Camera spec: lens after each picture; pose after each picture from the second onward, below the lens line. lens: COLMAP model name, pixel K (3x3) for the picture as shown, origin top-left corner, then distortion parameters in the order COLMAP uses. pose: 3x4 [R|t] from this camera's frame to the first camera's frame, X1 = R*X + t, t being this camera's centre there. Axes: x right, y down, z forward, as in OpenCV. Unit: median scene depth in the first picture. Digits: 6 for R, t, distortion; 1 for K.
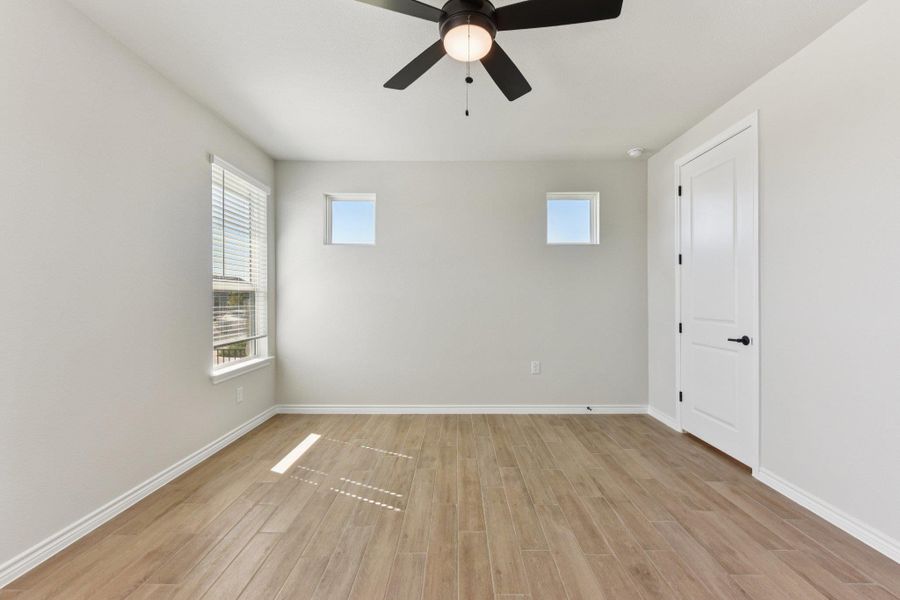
lens RADIAL K [[373.7, 0, 453.2], [0, 373.7, 299.9], [0, 0, 1]] dist [0.005678, -0.002796]
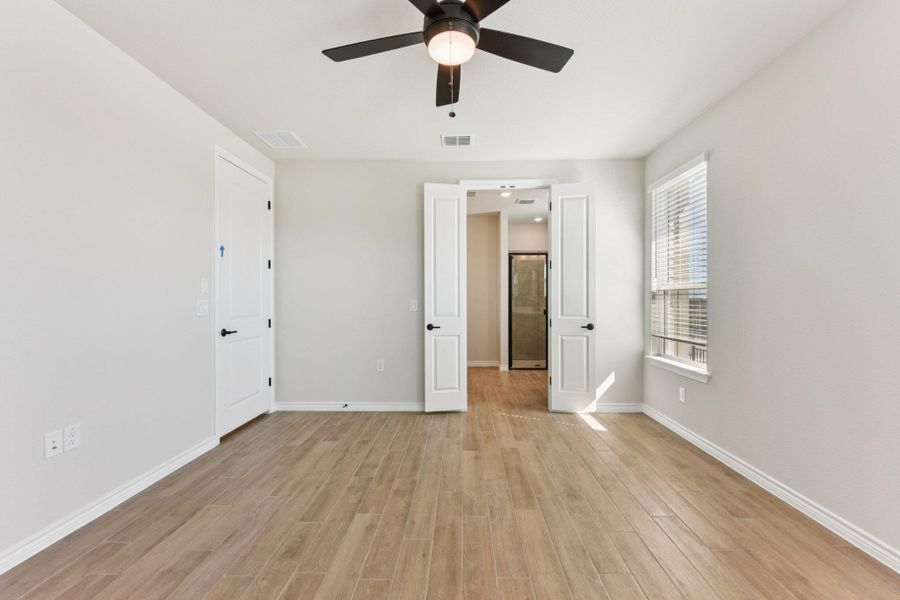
lens RADIAL K [[373.7, 0, 455.1], [0, 373.7, 298.3], [0, 0, 1]] dist [0.005678, -0.002796]
pose [[-0.999877, 0.000318, 0.015687, 0.010173], [0.000359, 0.999996, 0.002622, -0.002007], [-0.015686, 0.002627, -0.999874, 1.197693]]
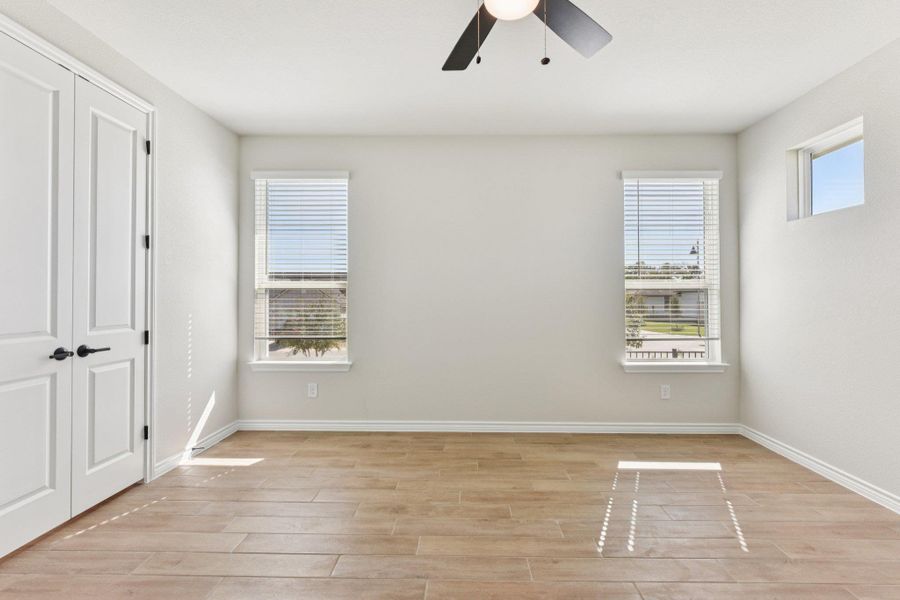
lens RADIAL K [[373.7, 0, 459.8], [0, 373.7, 295.5], [0, 0, 1]] dist [0.005678, -0.002796]
pose [[-0.011086, -0.003903, -0.999931, 0.521390], [-0.002920, 0.999988, -0.003871, -0.002553], [0.999934, 0.002877, -0.011098, 0.522981]]
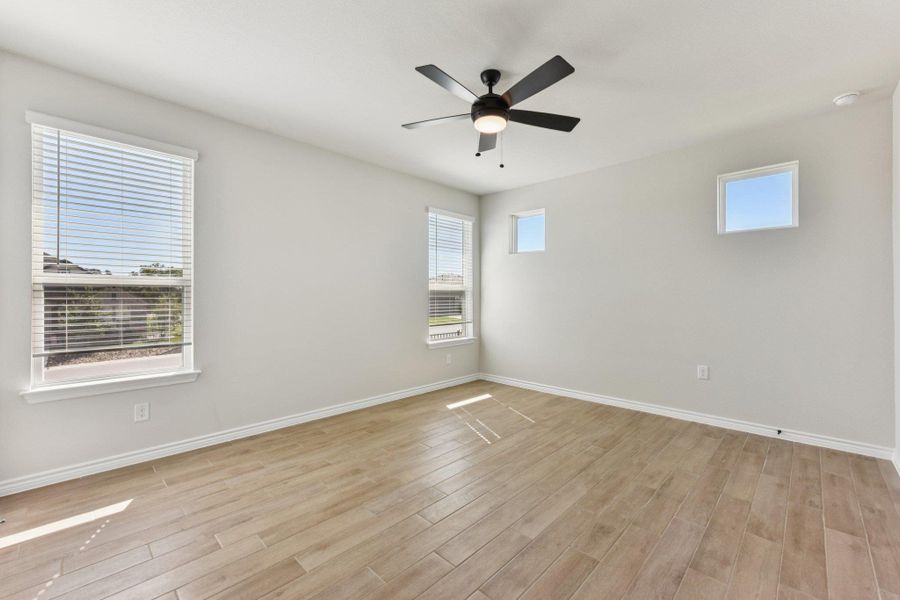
lens RADIAL K [[376.5, 0, 449.9], [0, 376.5, 295.7], [0, 0, 1]] dist [0.010868, -0.002692]
pose [[0.719869, -0.000529, -0.694109, 0.568482], [-0.002276, 0.999993, -0.003122, 0.000775], [0.694106, 0.003827, 0.719863, -0.110693]]
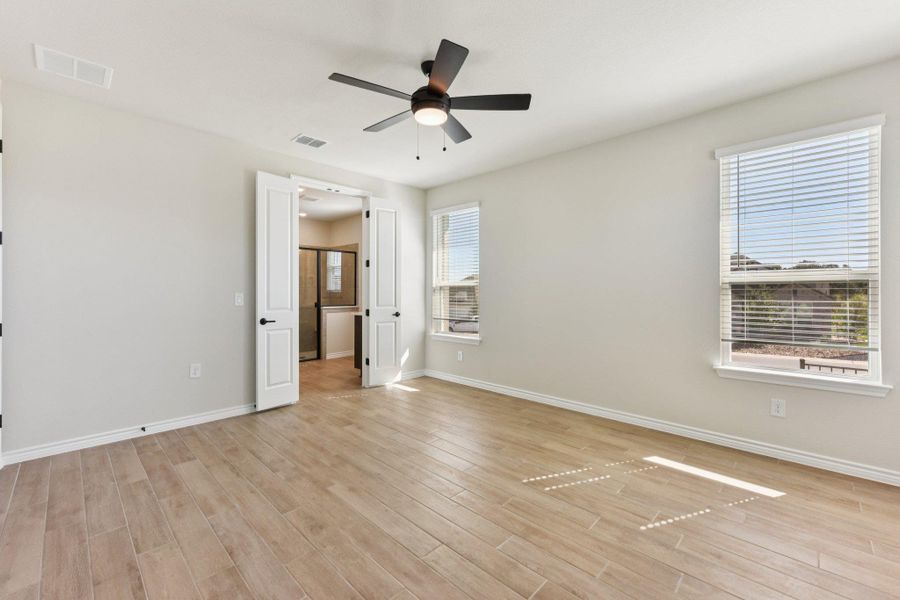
lens RADIAL K [[373.7, 0, 452.1], [0, 373.7, 295.1], [0, 0, 1]] dist [0.005678, -0.002796]
pose [[-0.695040, 0.005679, -0.718948, 0.605441], [-0.002728, 0.999941, 0.010536, -0.002777], [0.718966, 0.009284, -0.694984, 1.218545]]
